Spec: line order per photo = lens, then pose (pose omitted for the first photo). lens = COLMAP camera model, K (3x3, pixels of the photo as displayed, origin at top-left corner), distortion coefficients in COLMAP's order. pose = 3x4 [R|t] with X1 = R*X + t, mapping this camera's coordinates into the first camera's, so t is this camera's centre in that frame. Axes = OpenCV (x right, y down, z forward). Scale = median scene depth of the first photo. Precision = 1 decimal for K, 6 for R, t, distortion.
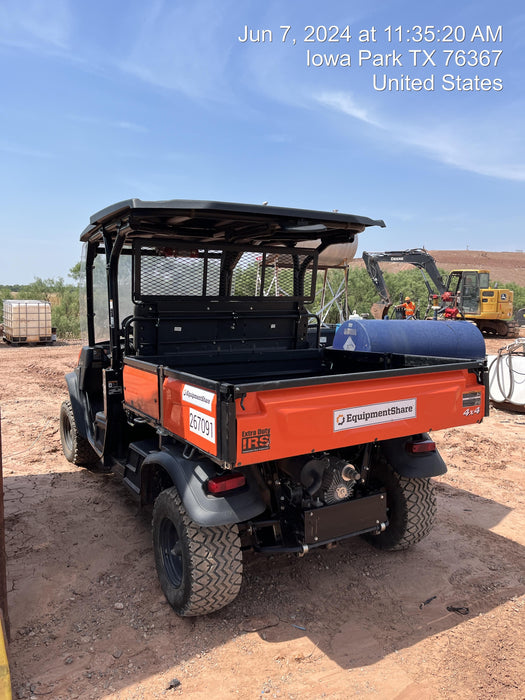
lens RADIAL K [[528.2, 0, 269.5], [0, 528.2, 352.3], [0, 0, 1]] dist [0.027720, -0.000179]
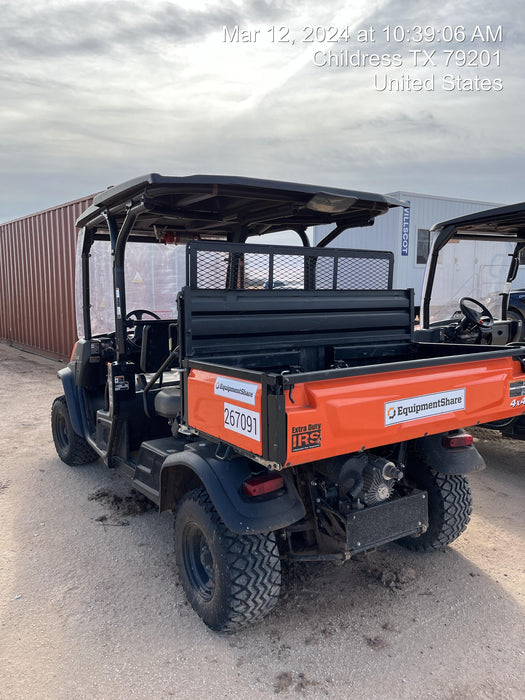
lens RADIAL K [[533.6, 0, 267.0], [0, 533.6, 342.2], [0, 0, 1]] dist [0.051790, -0.002333]
pose [[0.999194, -0.012872, 0.038011, -0.100716], [0.013300, 0.999851, -0.011023, 0.012258], [-0.037864, 0.011520, 0.999217, 0.078767]]
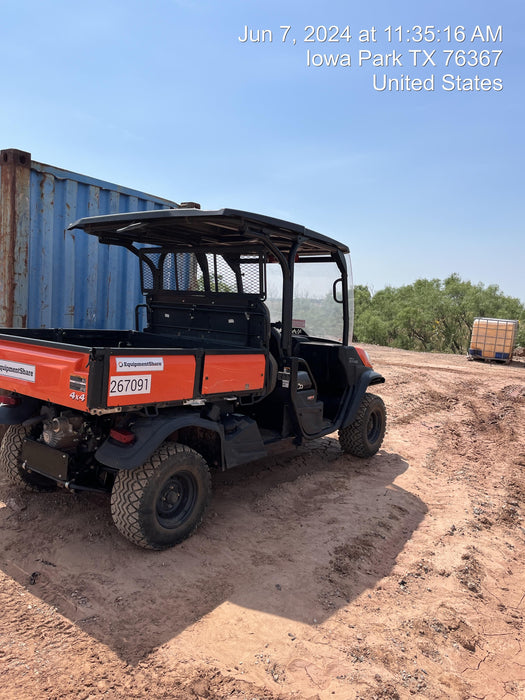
lens RADIAL K [[533.6, 0, 267.0], [0, 533.6, 342.2], [0, 0, 1]] dist [0.051790, -0.002333]
pose [[0.347991, 0.079169, -0.934149, 1.538330], [-0.146754, 0.988744, 0.029127, -0.073564], [0.925941, 0.126954, 0.355692, 1.032090]]
